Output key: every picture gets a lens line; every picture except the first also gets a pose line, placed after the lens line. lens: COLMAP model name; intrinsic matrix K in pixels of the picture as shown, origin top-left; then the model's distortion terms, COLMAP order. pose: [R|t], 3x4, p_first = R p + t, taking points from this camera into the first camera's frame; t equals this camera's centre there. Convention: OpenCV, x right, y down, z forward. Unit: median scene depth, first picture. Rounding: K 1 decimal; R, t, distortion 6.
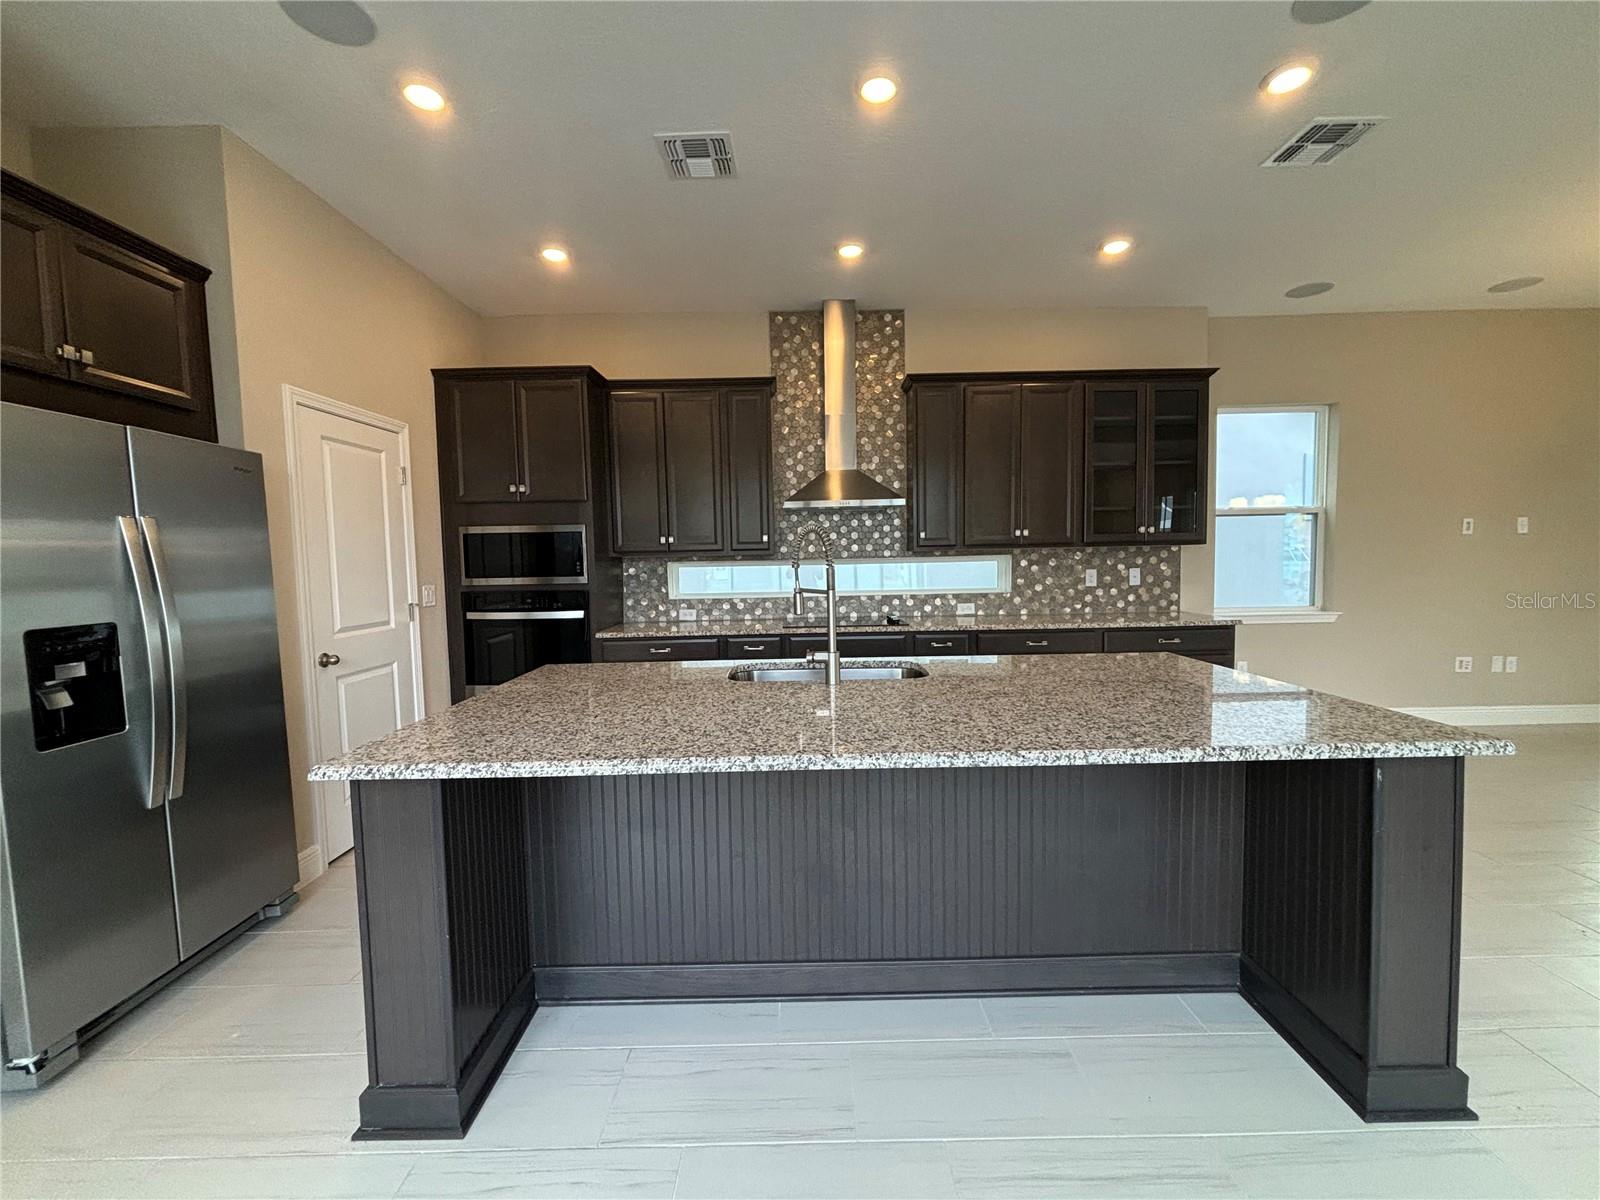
lens RADIAL K [[644.3, 0, 805.5], [0, 644.3, 601.6], [0, 0, 1]] dist [0.002471, -0.000943]
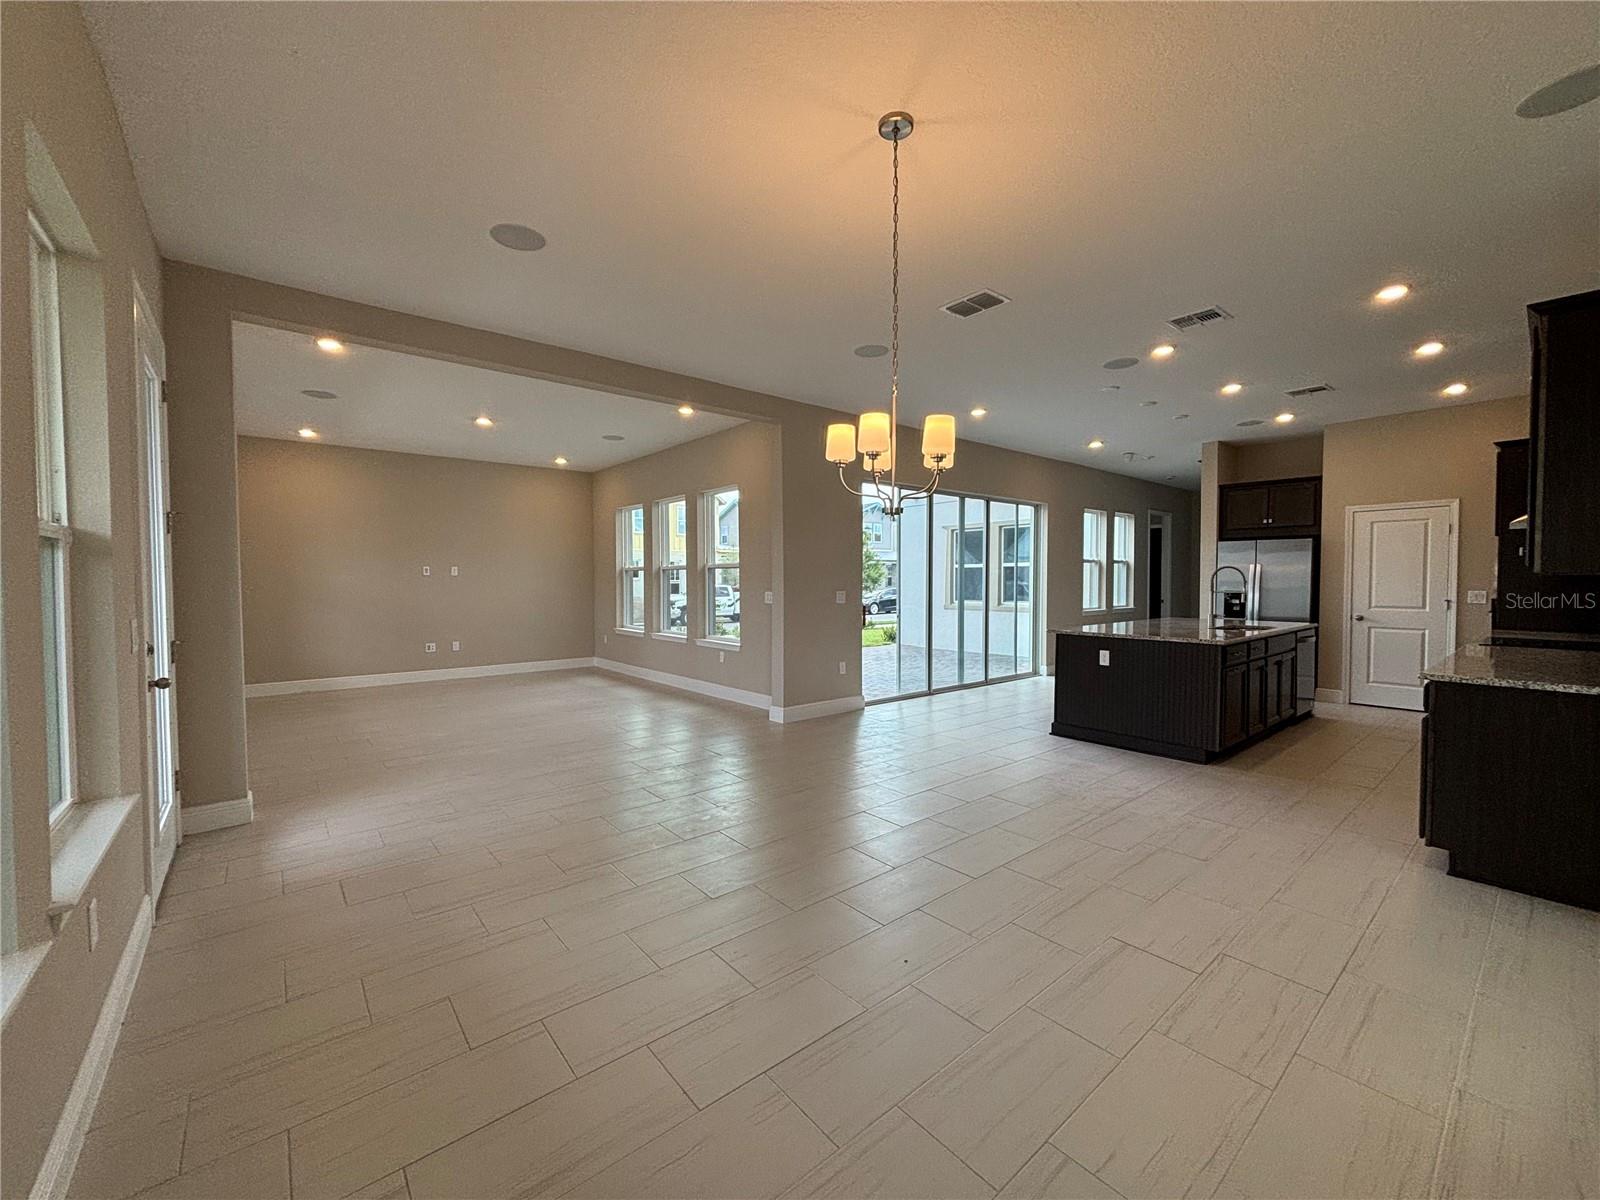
lens RADIAL K [[644.3, 0, 797.4], [0, 644.3, 596.4], [0, 0, 1]] dist [0.002471, -0.000943]
pose [[-0.768150, 0.039691, -0.639039, 1.497238], [-0.028906, 0.994909, 0.096541, -0.099207], [0.639617, 0.092630, -0.763092, 0.950277]]
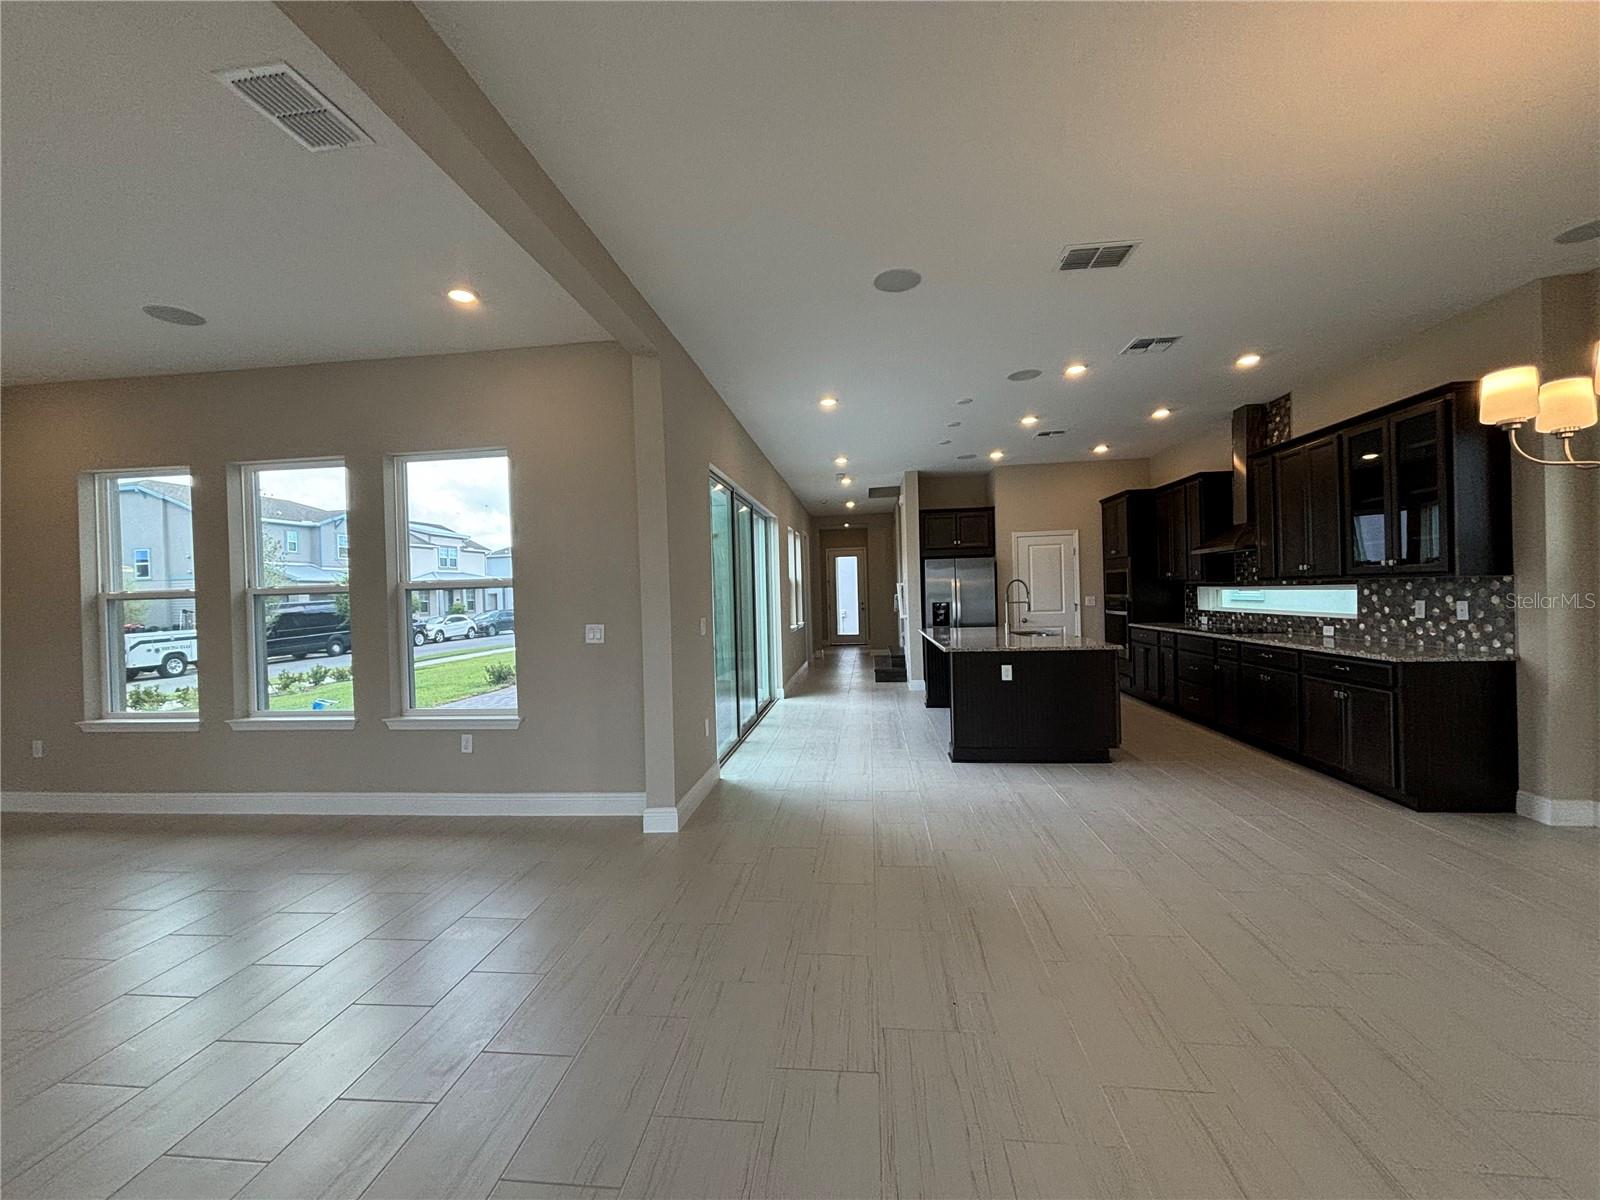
lens RADIAL K [[644.3, 0, 807.5], [0, 644.3, 596.6], [0, 0, 1]] dist [0.002471, -0.000943]
pose [[-0.097547, 0.029770, -0.994786, 1.490261], [-0.041276, 0.998572, 0.033931, -0.050598], [0.994375, 0.044370, -0.096179, 0.182722]]
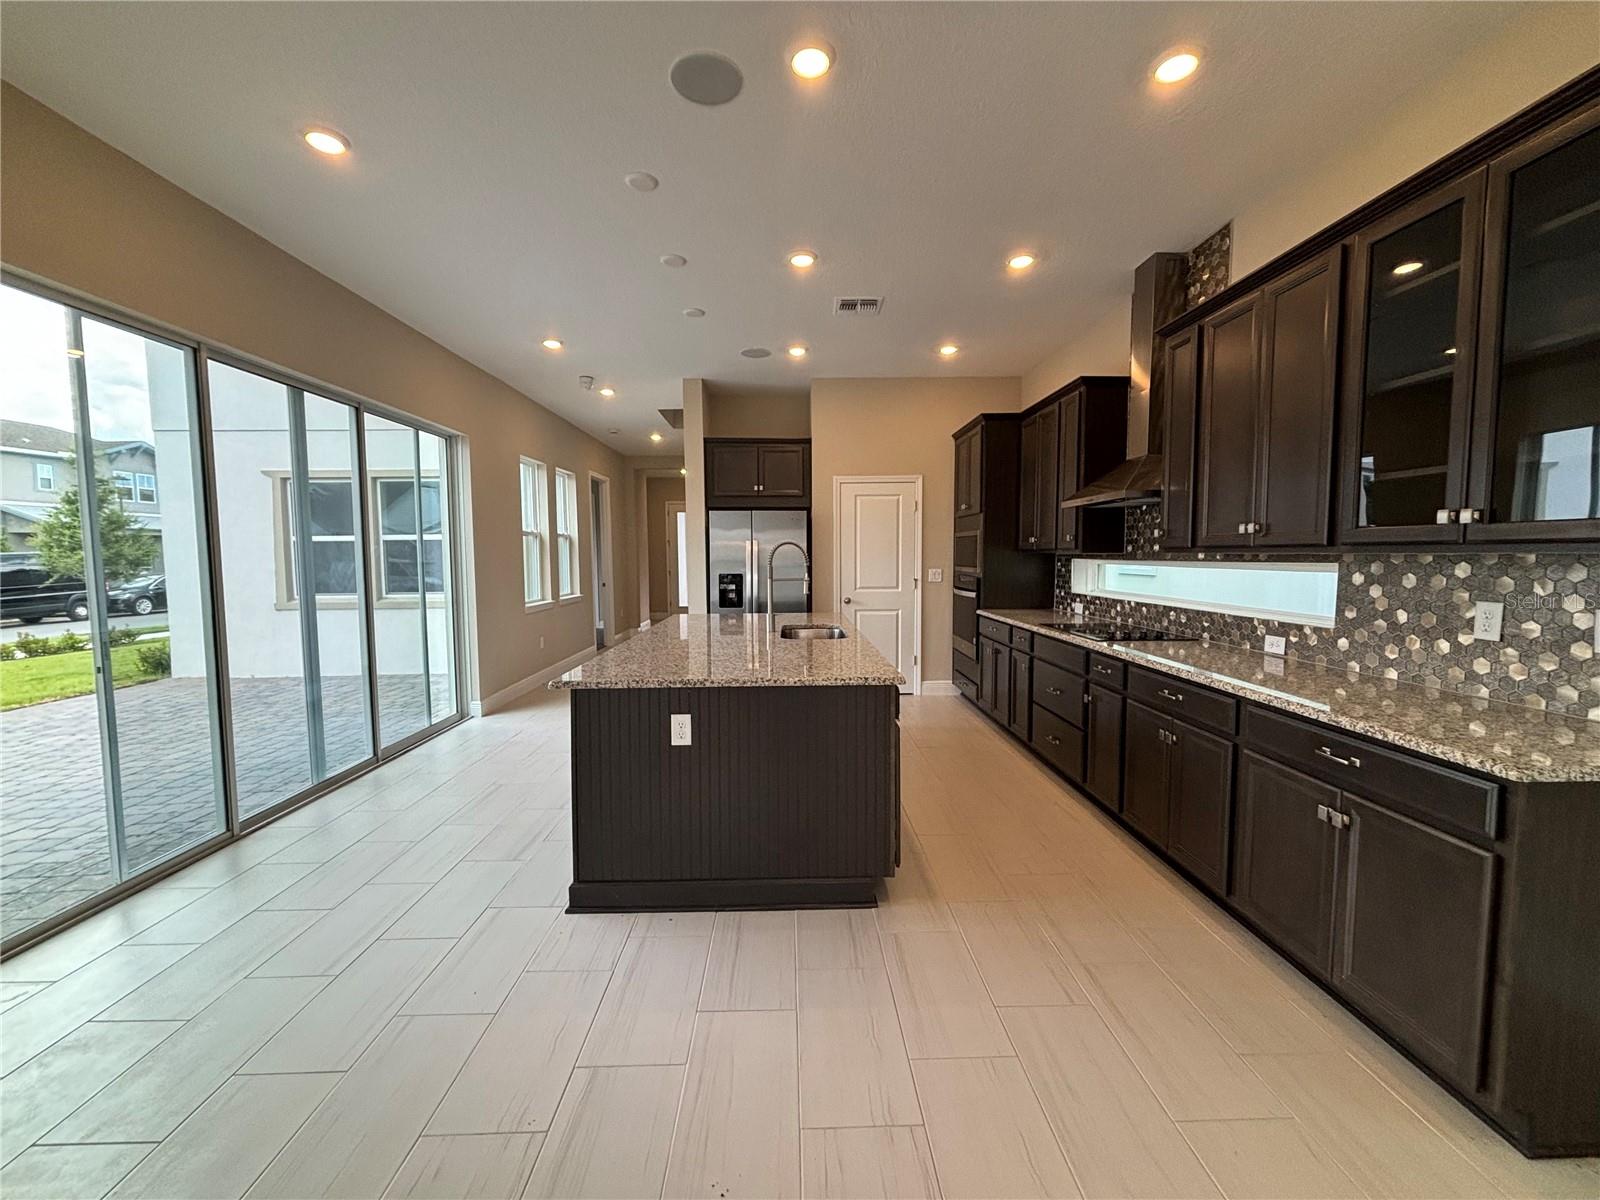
lens RADIAL K [[644.3, 0, 804.2], [0, 644.3, 599.0], [0, 0, 1]] dist [0.002471, -0.000943]
pose [[0.027021, 0.091513, -0.995437, 0.877860], [-0.065229, 0.993840, 0.089595, -0.061355], [0.997504, 0.062511, 0.032824, 0.508065]]
